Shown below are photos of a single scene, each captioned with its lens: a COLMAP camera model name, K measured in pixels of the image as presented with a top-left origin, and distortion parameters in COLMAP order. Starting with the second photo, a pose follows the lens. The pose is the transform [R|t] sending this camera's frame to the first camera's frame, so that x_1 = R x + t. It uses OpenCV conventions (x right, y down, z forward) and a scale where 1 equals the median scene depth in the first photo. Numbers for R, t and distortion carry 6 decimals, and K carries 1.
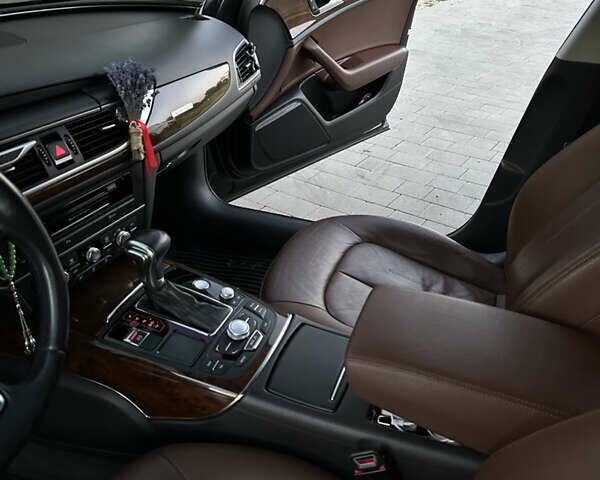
lens RADIAL K [[538.7, 0, 300.0], [0, 538.7, 240.0], [0, 0, 1]] dist [0.140703, -0.336135]
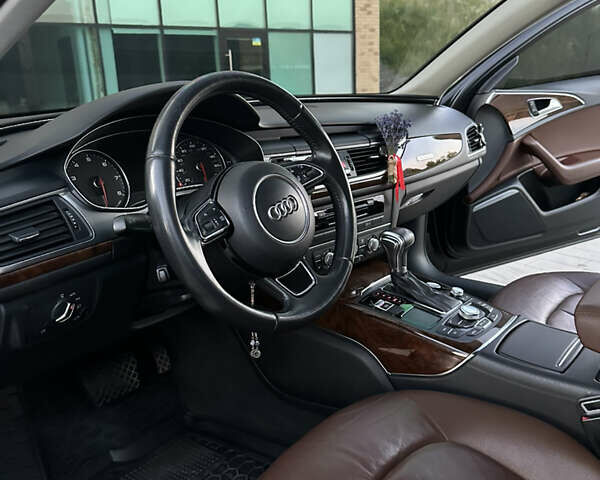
lens RADIAL K [[538.7, 0, 300.0], [0, 538.7, 240.0], [0, 0, 1]] dist [0.140703, -0.336135]
pose [[0.937711, 0.035415, -0.345607, -0.037522], [-0.128351, 0.959727, -0.249901, 0.240035], [0.322838, 0.278694, 0.904492, -0.144083]]
